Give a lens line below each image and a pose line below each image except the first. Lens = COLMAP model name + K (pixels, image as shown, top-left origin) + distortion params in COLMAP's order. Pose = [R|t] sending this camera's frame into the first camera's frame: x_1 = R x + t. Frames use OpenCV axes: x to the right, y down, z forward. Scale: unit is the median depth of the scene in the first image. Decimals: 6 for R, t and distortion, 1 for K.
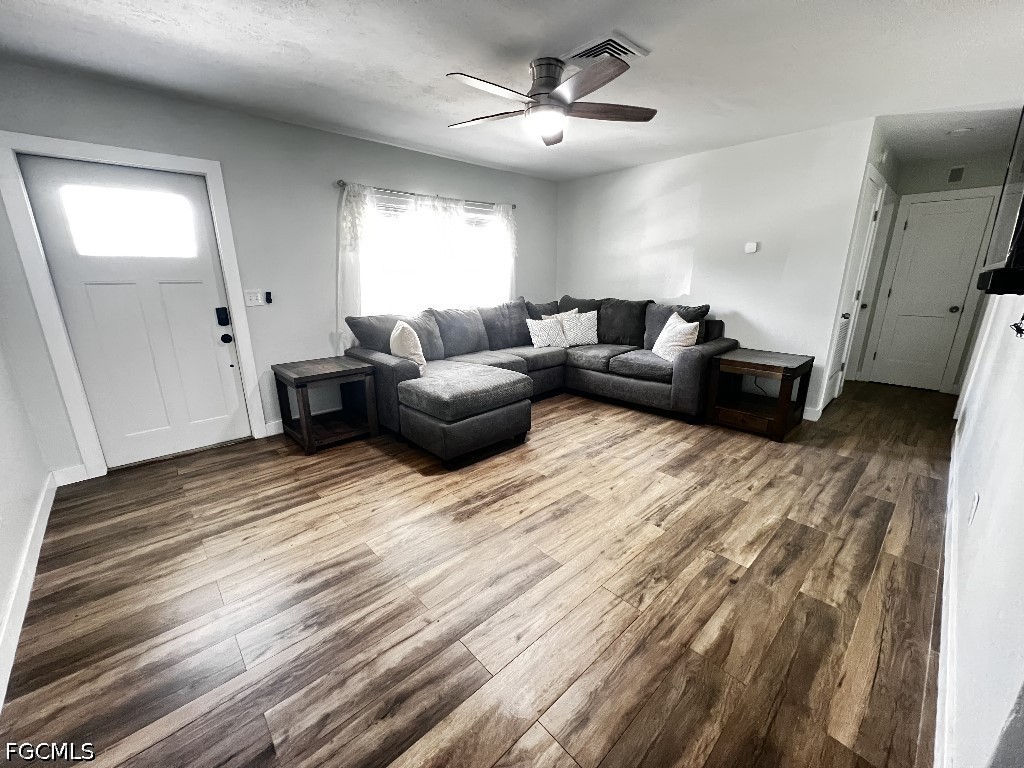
lens RADIAL K [[414.4, 0, 514.4], [0, 414.4, 383.0], [0, 0, 1]] dist [-0.002675, 0.000293]
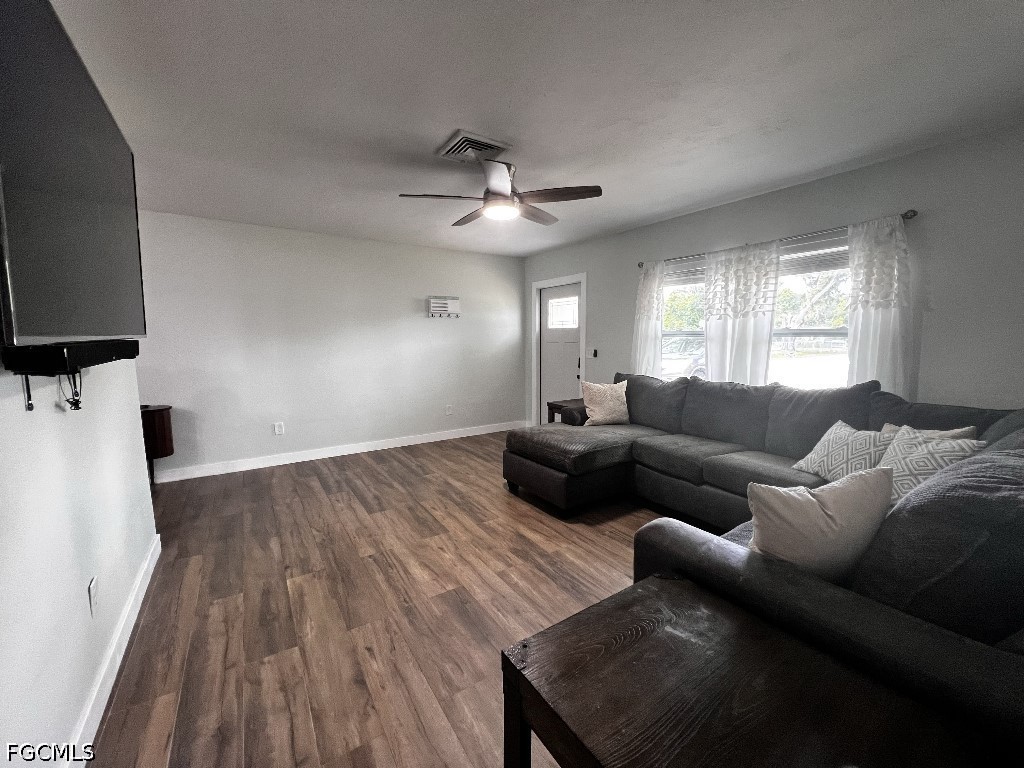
lens RADIAL K [[414.4, 0, 514.0], [0, 414.4, 383.2], [0, 0, 1]] dist [-0.002675, 0.000293]
pose [[-0.173479, 0.112575, -0.978382, 1.312898], [-0.248740, 0.956228, 0.154130, -0.376313], [0.952908, 0.270101, -0.137884, 1.379908]]
